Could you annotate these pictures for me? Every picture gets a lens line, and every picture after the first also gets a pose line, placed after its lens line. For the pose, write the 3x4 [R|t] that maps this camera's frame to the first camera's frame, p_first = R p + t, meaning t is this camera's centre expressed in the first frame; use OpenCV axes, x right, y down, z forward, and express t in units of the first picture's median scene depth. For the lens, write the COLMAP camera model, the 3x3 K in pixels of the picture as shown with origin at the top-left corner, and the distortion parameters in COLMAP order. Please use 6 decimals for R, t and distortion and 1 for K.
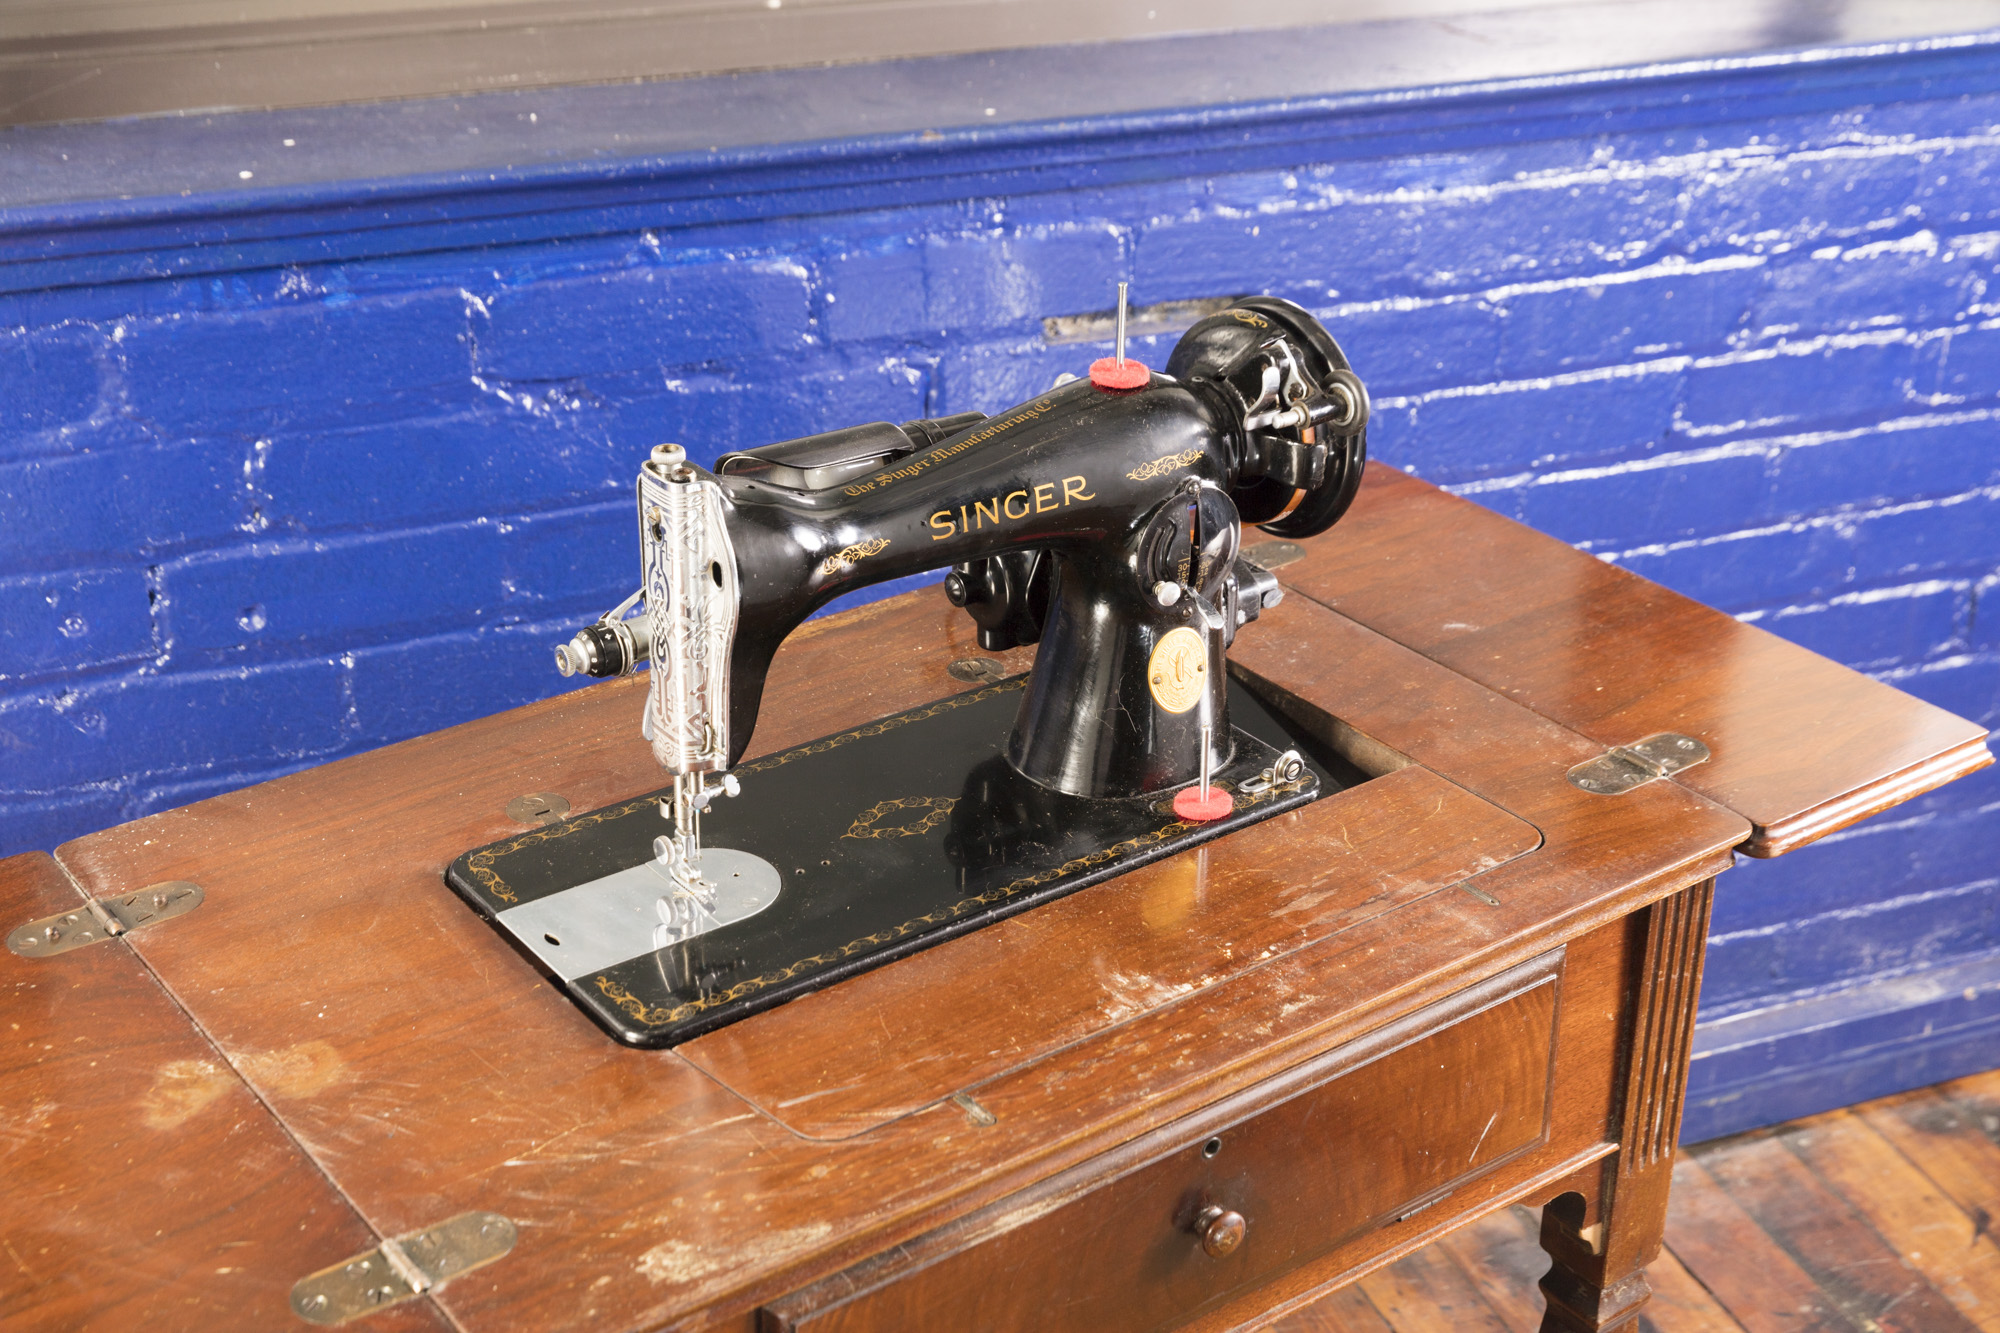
lens RADIAL K [[2794.4, 0, 998.9], [0, 2794.4, 653.7], [0, 0, 1]] dist [-0.014025, 0.036368]
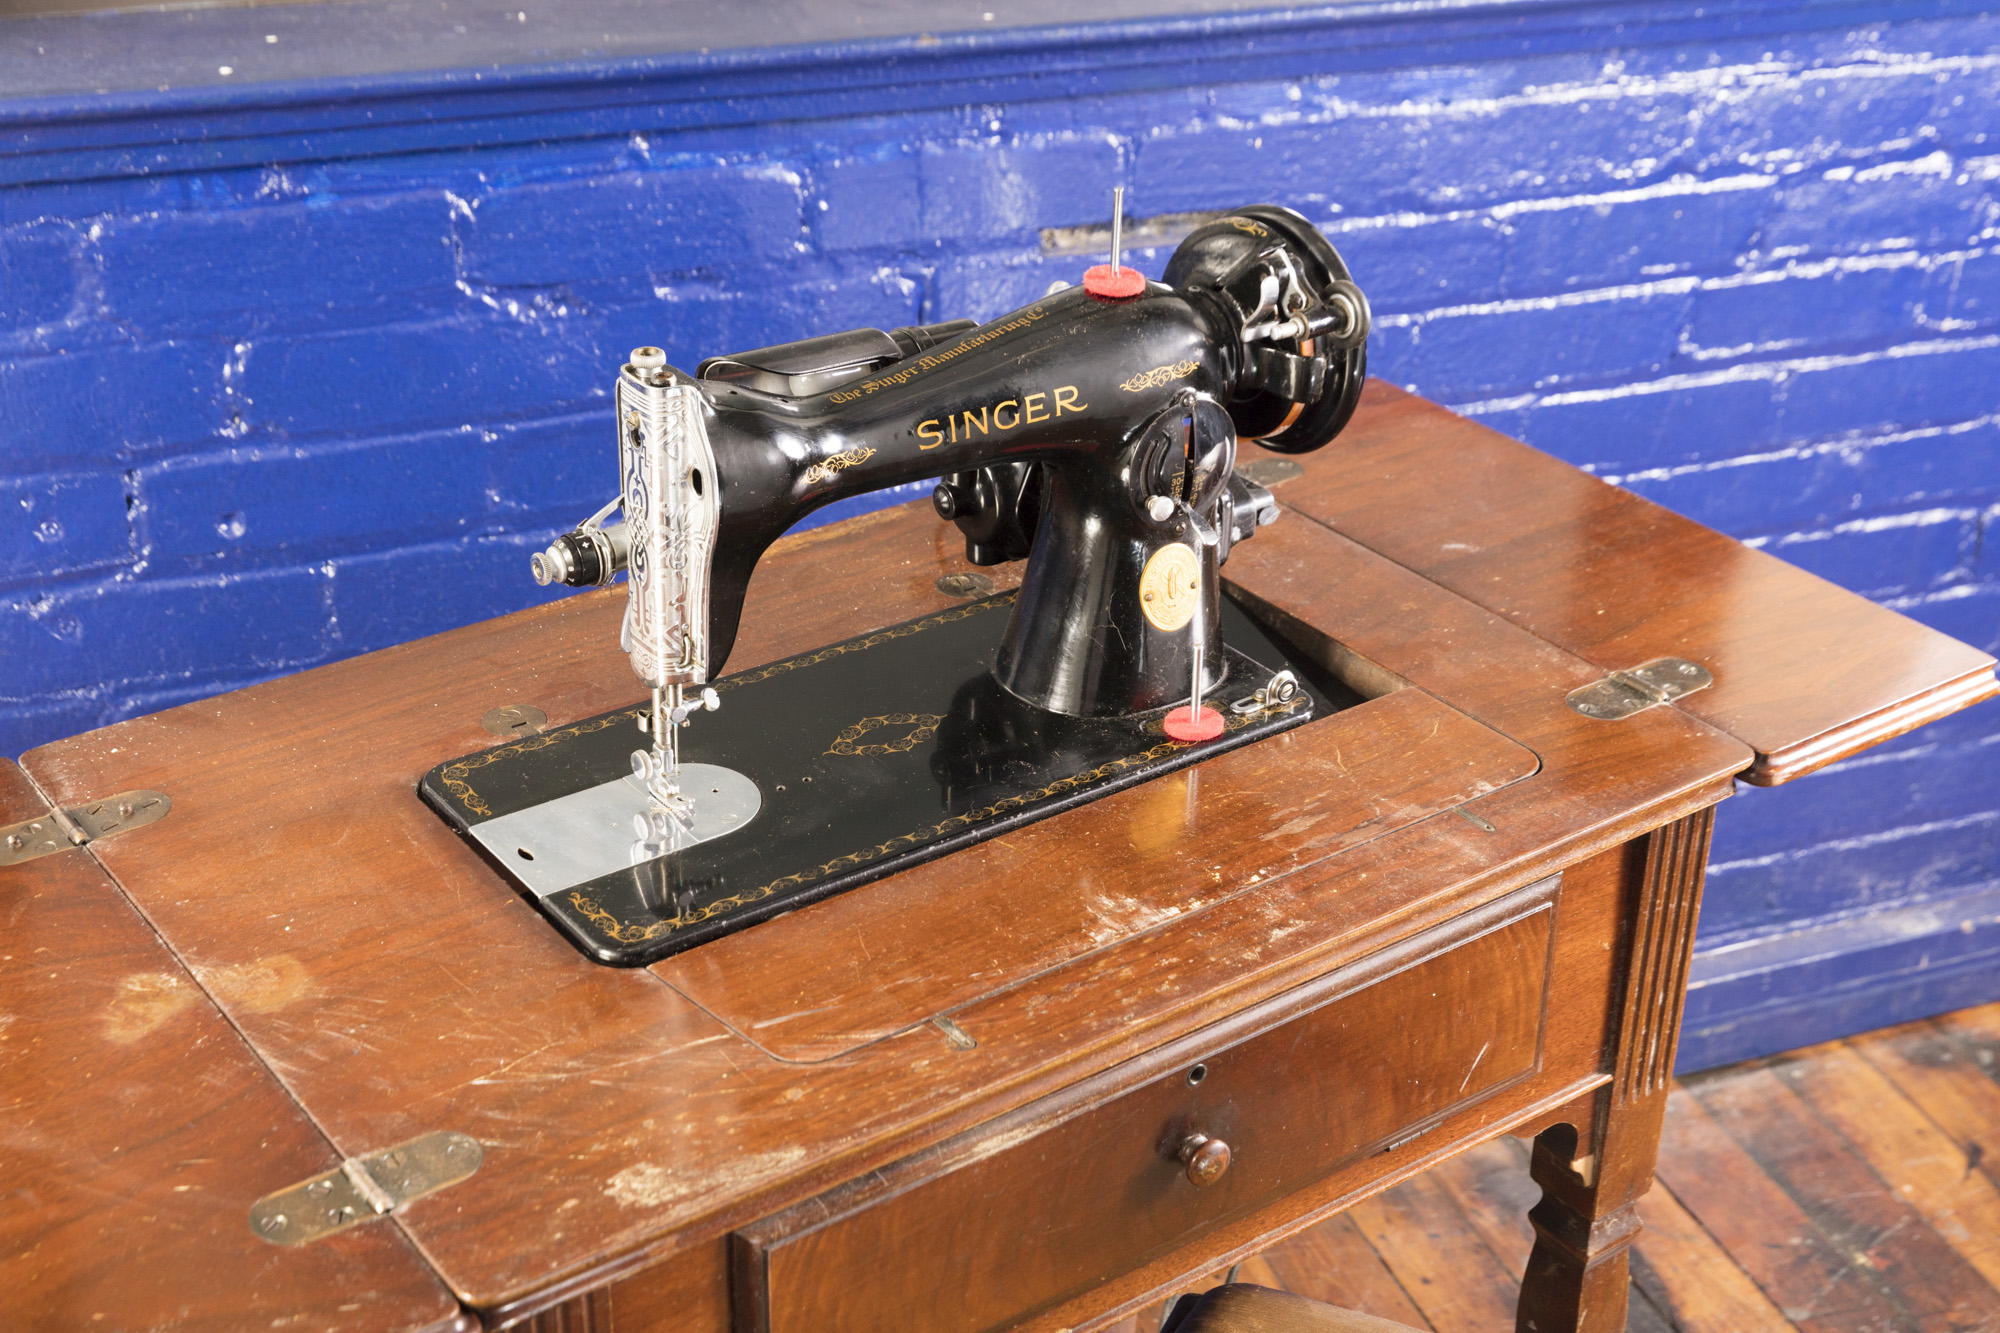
lens RADIAL K [[2789.2, 0, 998.5], [0, 2789.2, 654.8], [0, 0, 1]] dist [-0.013507, 0.030835]
pose [[0.999927, 0.012114, 0.000247, 0.004281], [-0.012116, 0.999529, 0.028212, 0.002895], [0.000095, -0.028213, 0.999602, 0.025521]]
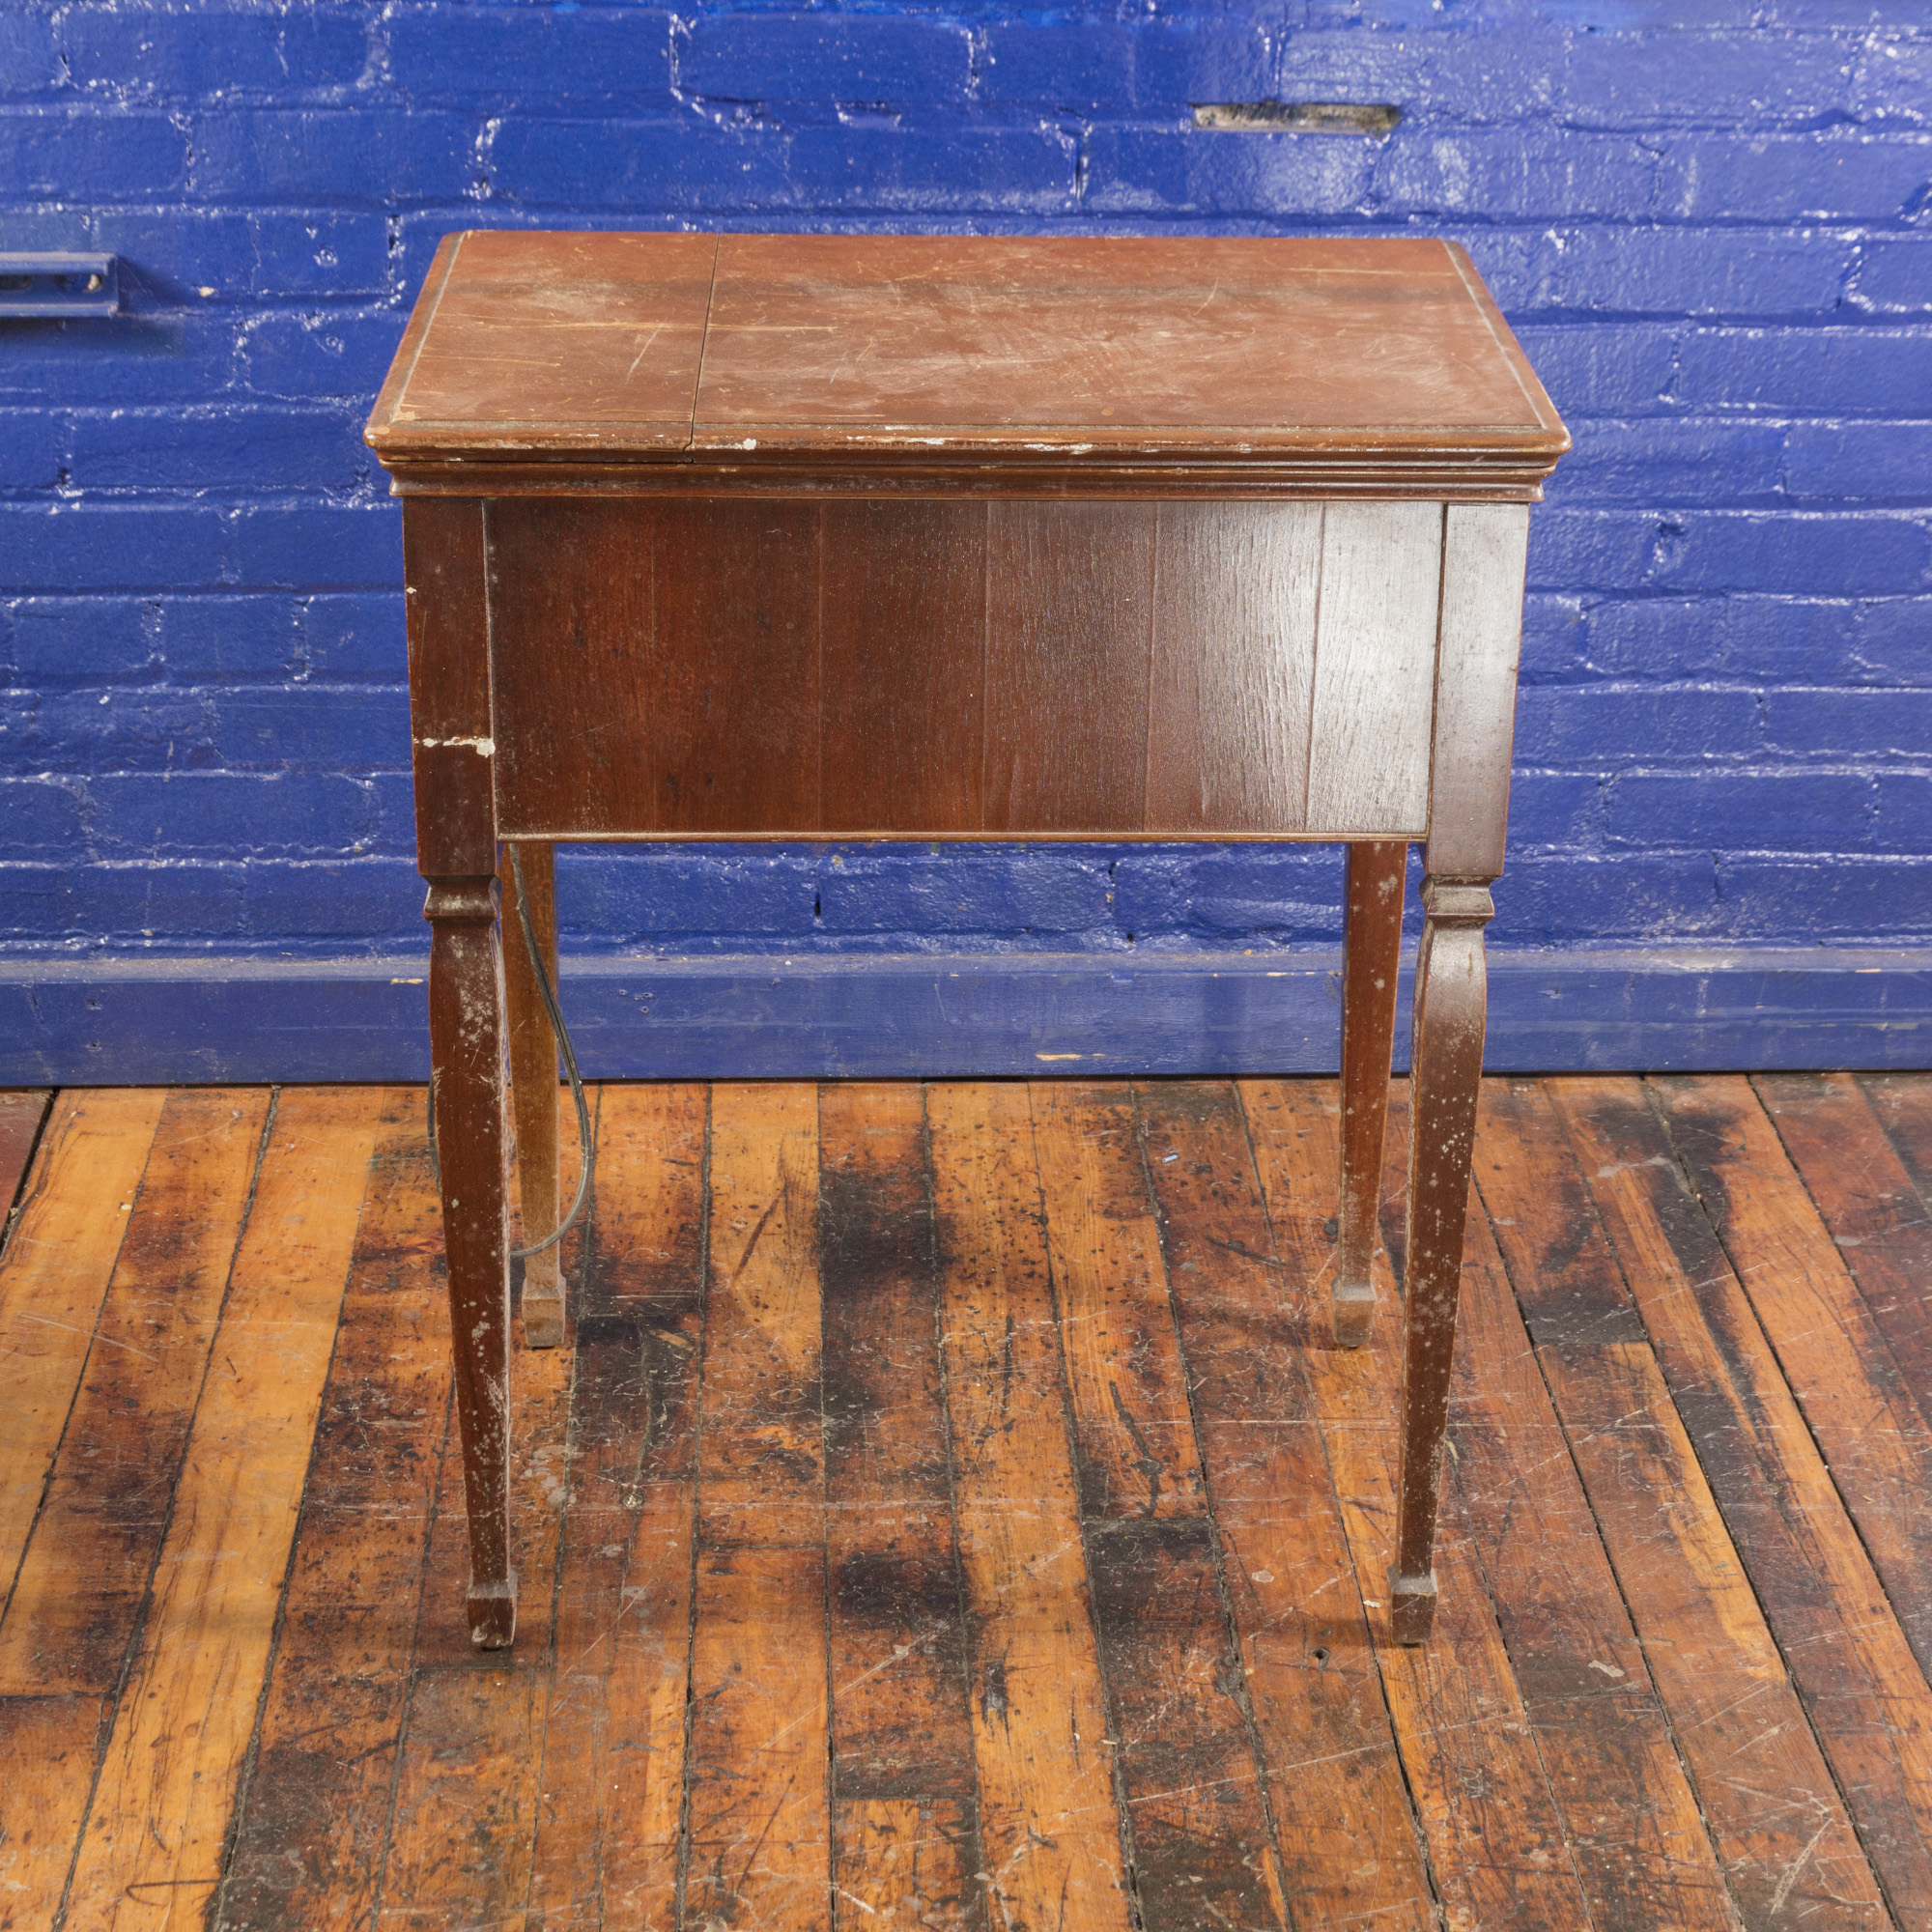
lens RADIAL K [[4001.1, 0, 1055.8], [0, 4001.1, 785.7], [0, 0, 1]] dist [0.030962, -0.061489]
pose [[0.956135, 0.123582, -0.265583, 0.651324], [-0.144151, 0.987776, -0.059328, 0.386945], [0.255004, 0.095010, 0.962261, -0.806604]]
